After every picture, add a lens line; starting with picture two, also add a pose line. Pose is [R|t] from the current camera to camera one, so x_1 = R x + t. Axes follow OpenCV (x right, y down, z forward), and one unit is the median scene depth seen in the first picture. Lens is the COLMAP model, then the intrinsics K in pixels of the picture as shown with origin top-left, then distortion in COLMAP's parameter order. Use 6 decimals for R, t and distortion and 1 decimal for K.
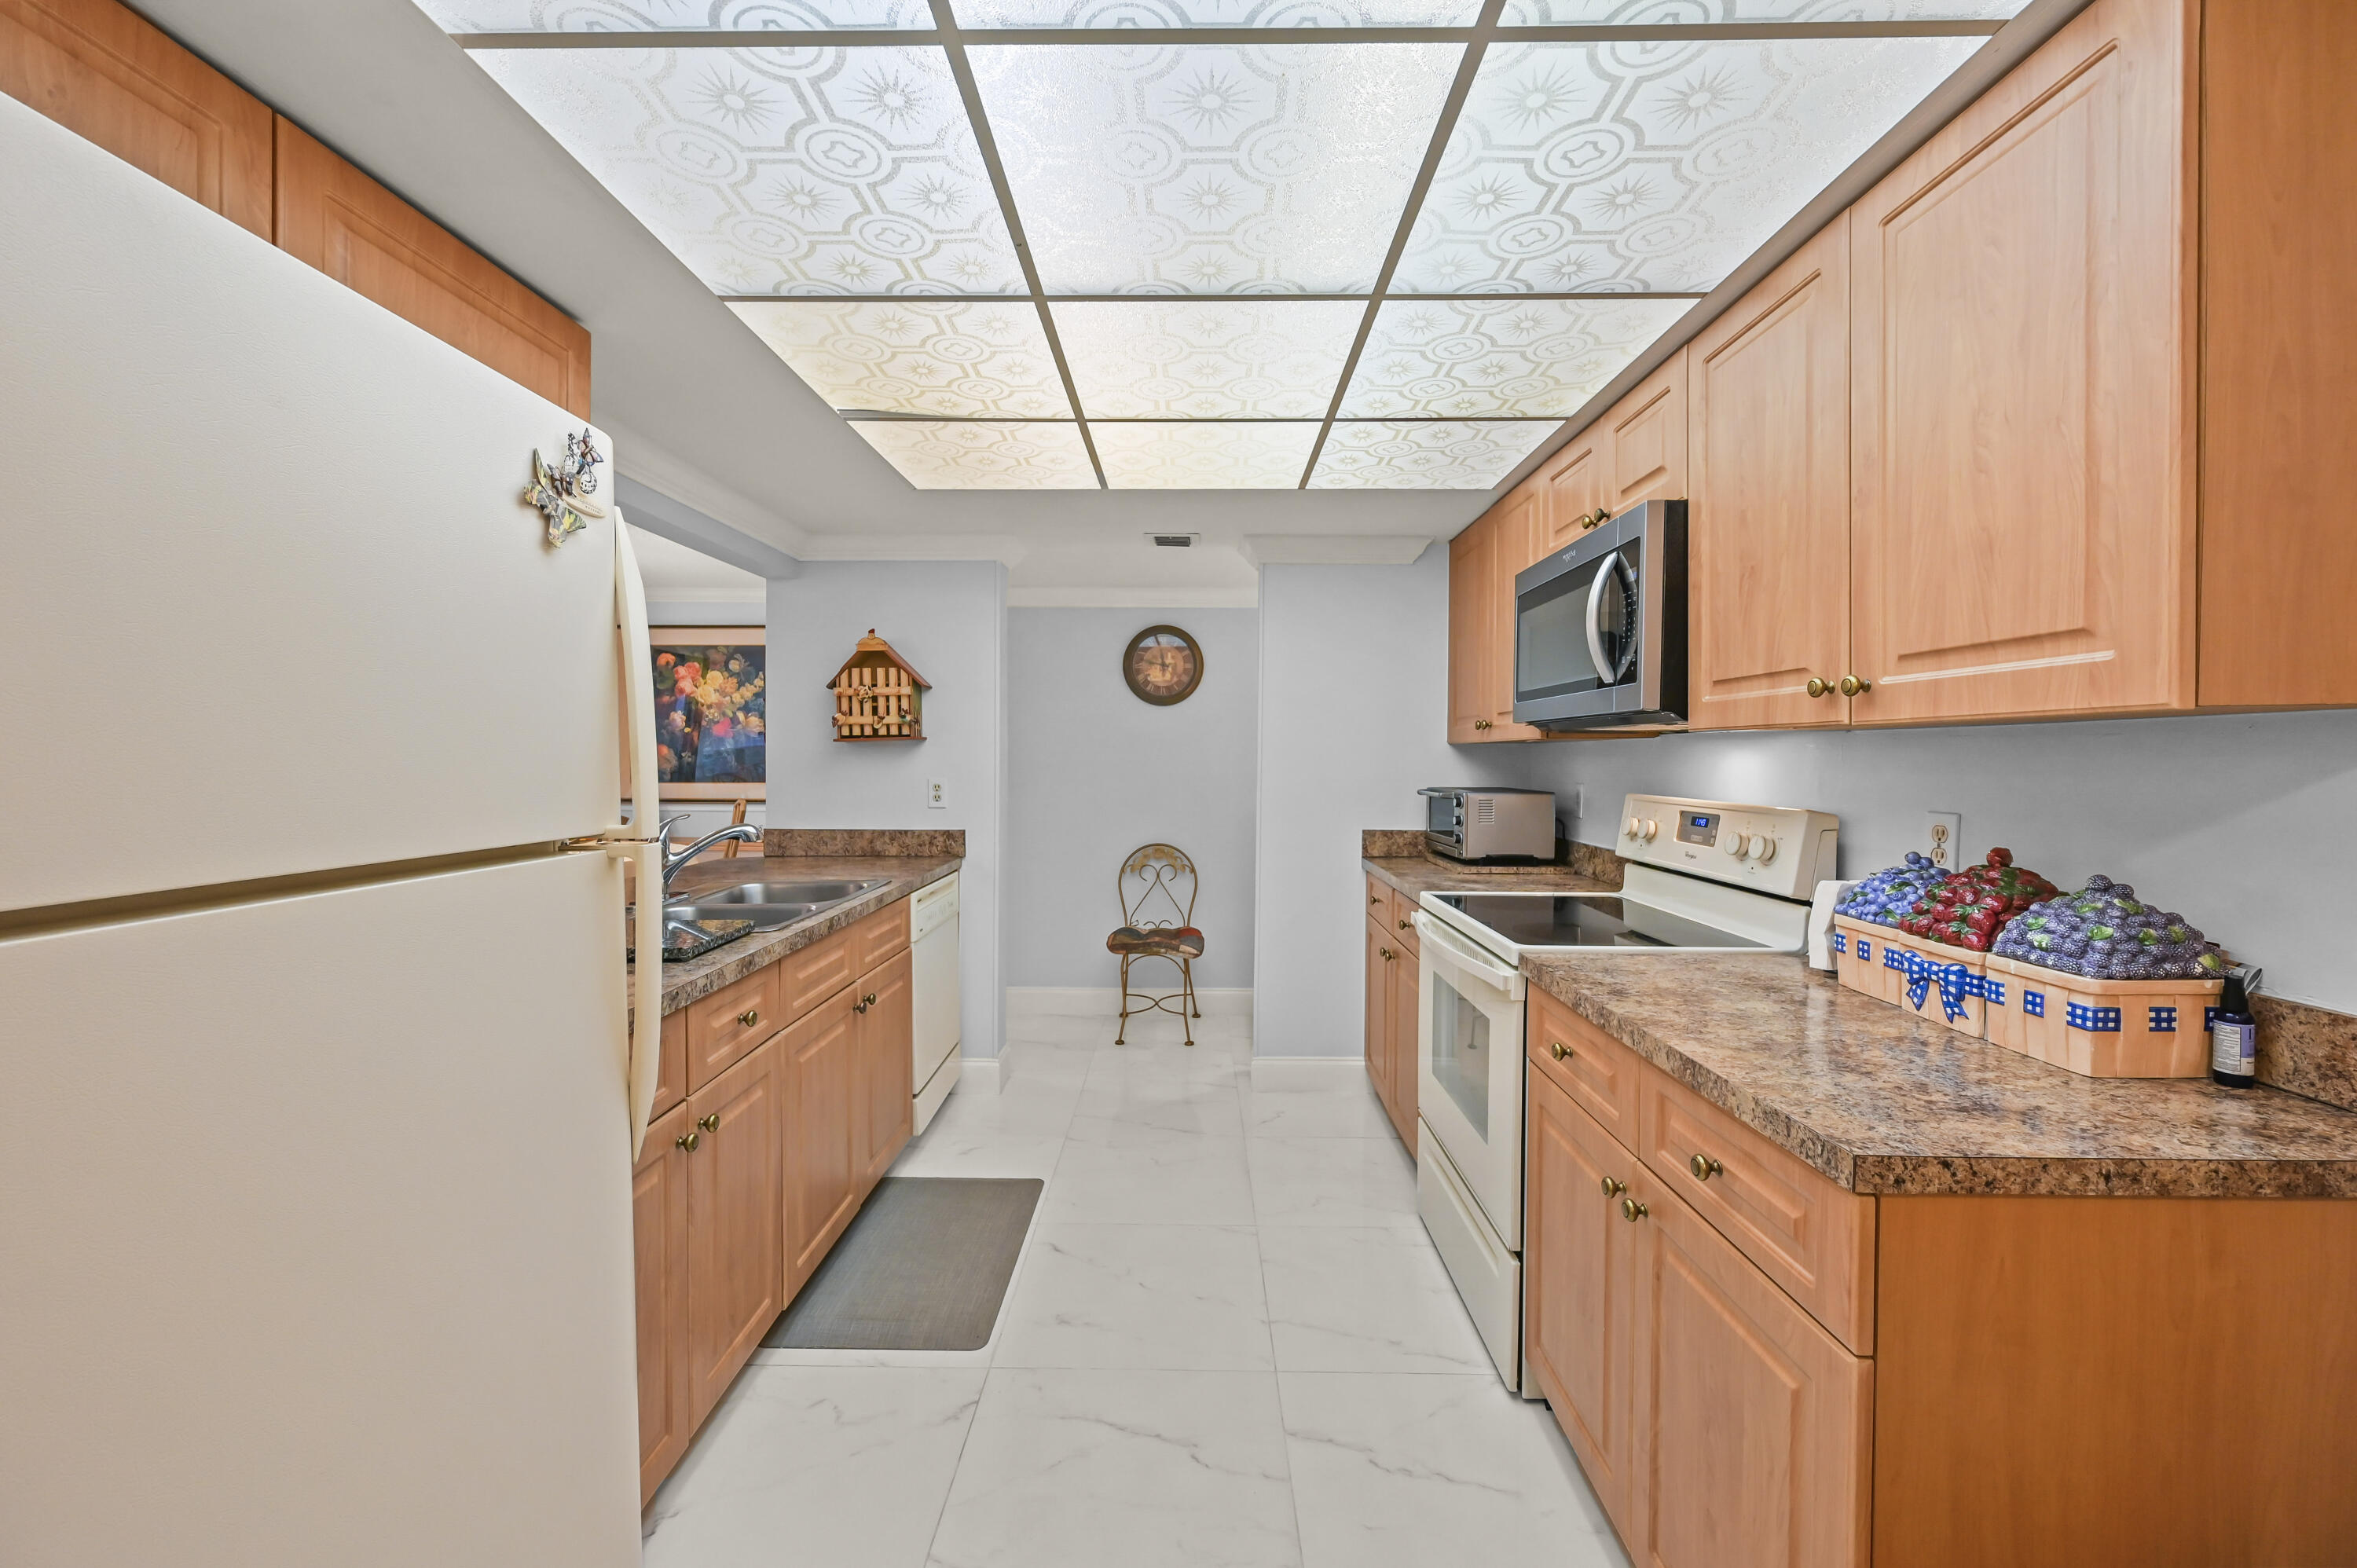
lens RADIAL K [[934.0, 0, 1176.7], [0, 934.0, 768.3], [0, 0, 1]] dist [-0.000887, 0.000166]
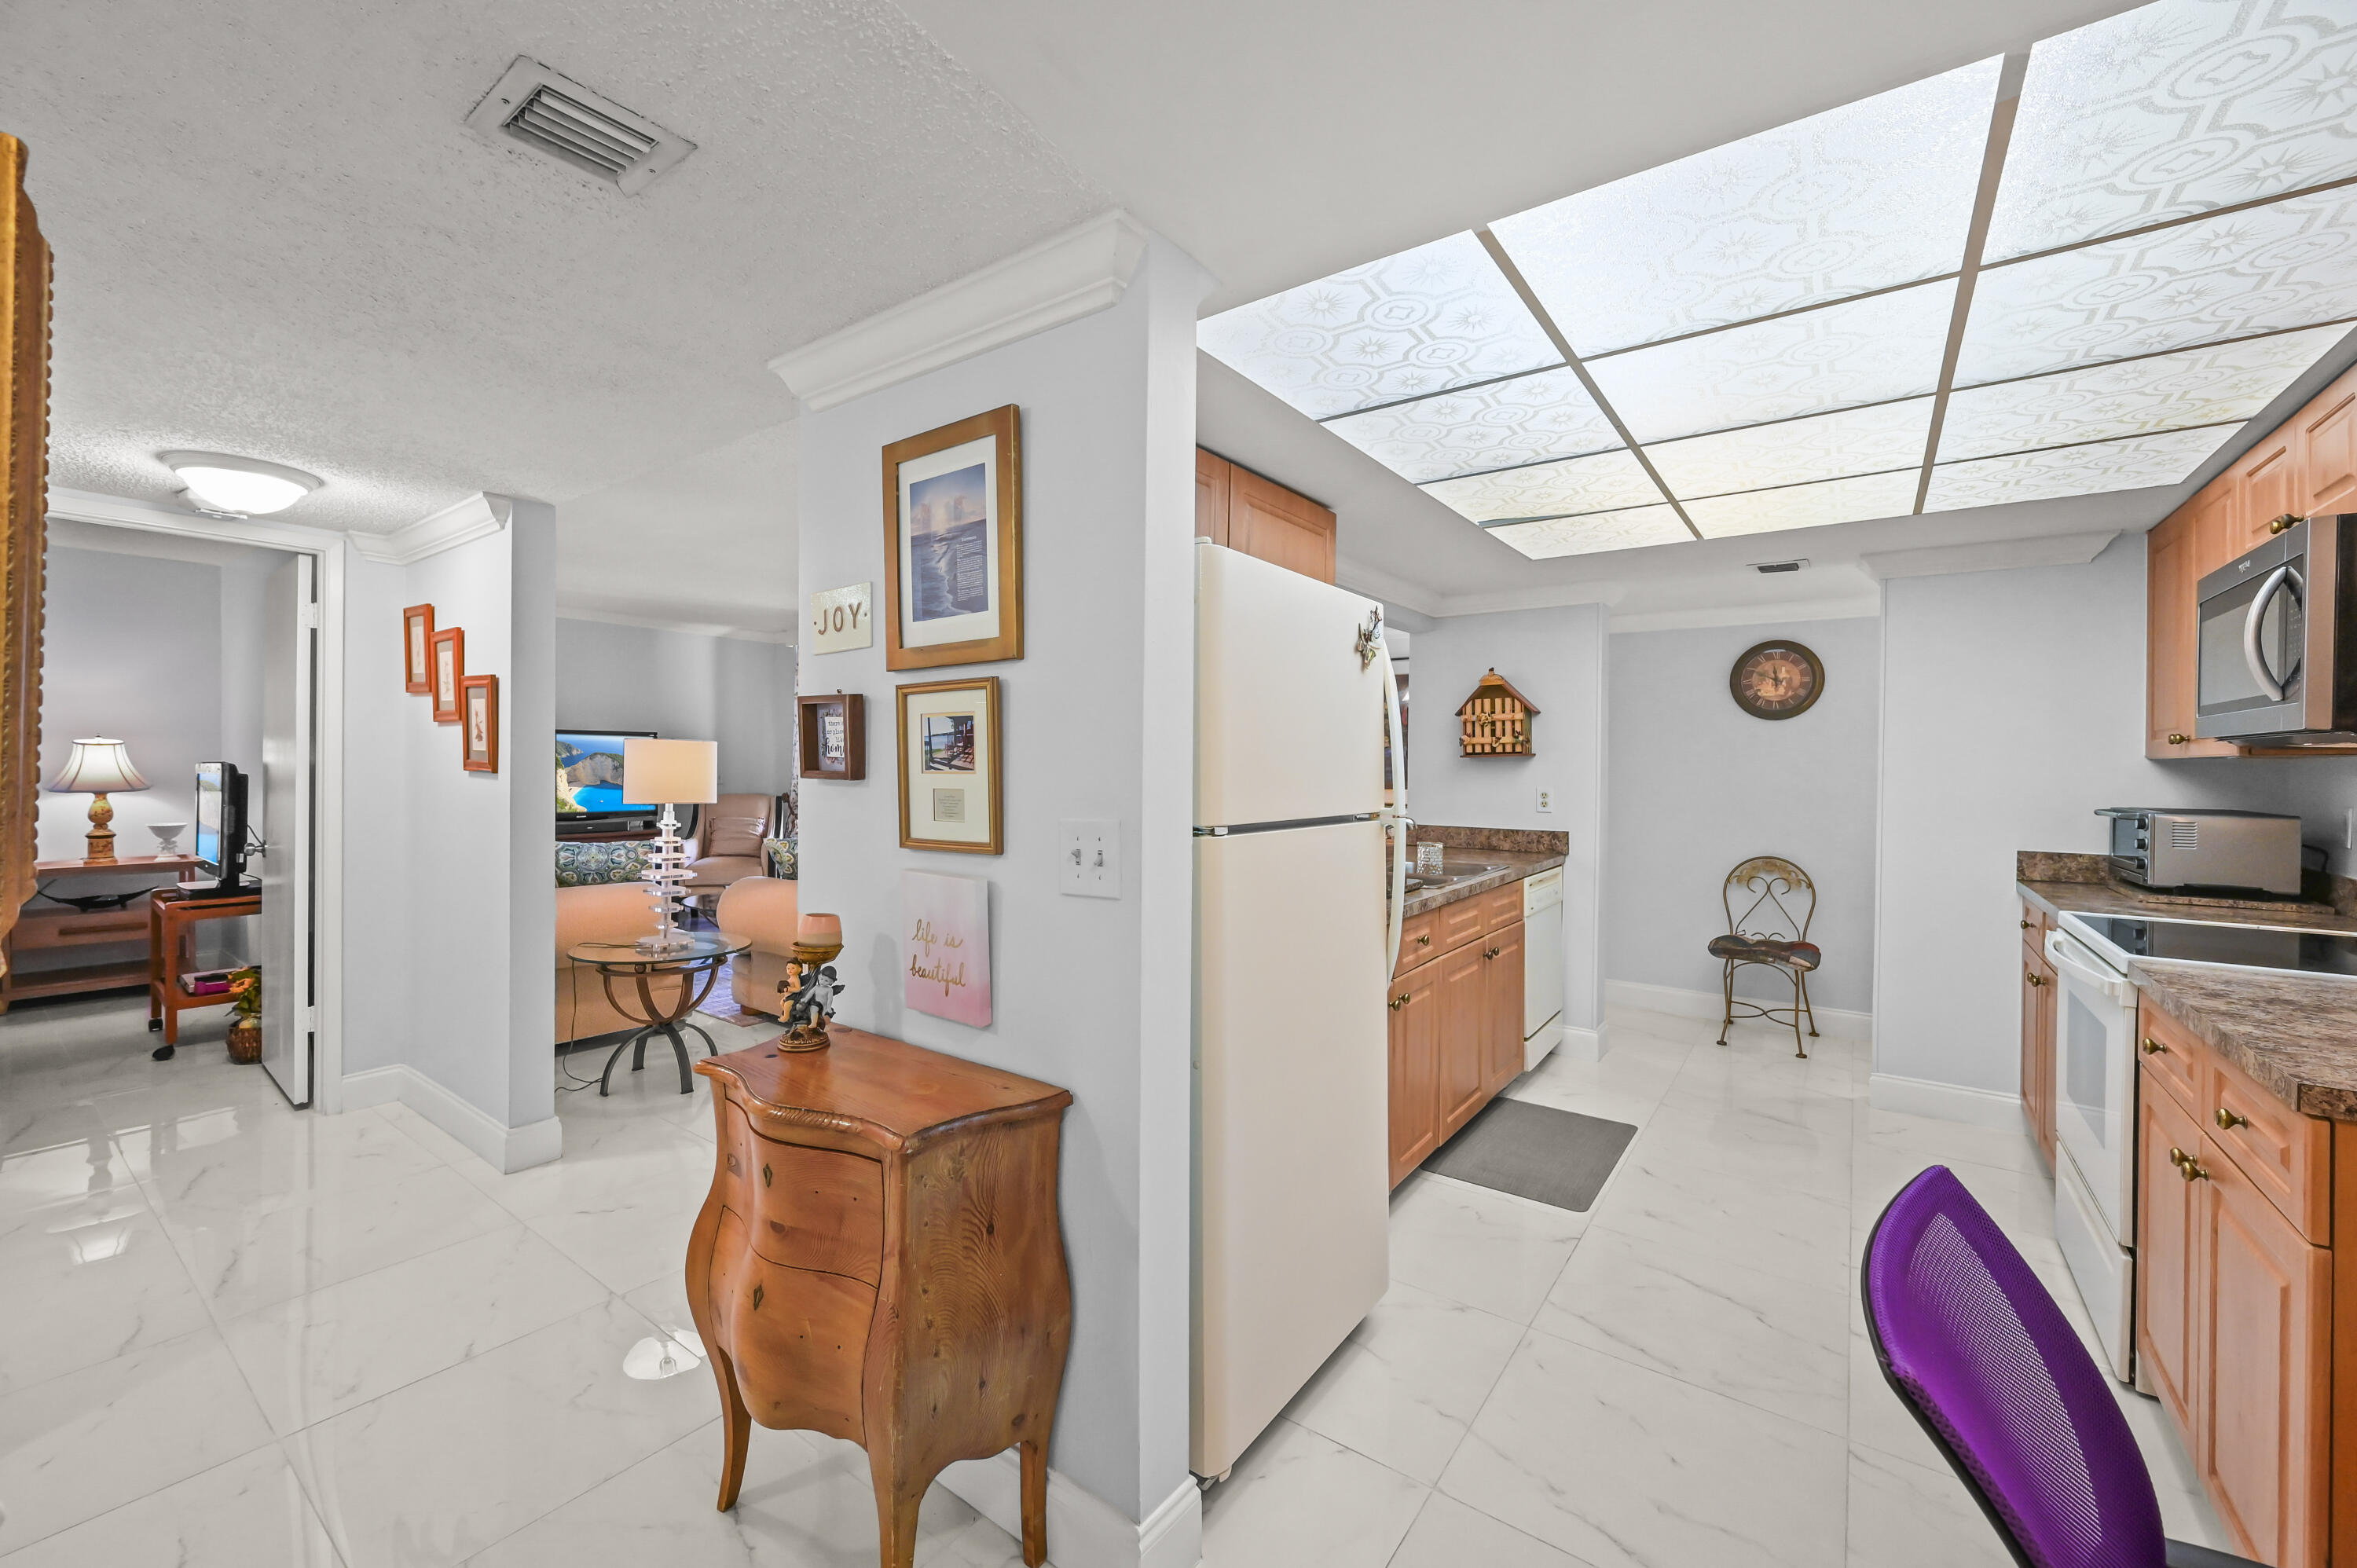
lens RADIAL K [[934.0, 0, 1176.7], [0, 934.0, 768.3], [0, 0, 1]] dist [-0.000887, 0.000166]
pose [[0.817920, 0.005589, -0.575305, 0.054074], [-0.011583, 0.999910, -0.006754, -0.000805], [0.575215, 0.012188, 0.817911, -0.288628]]
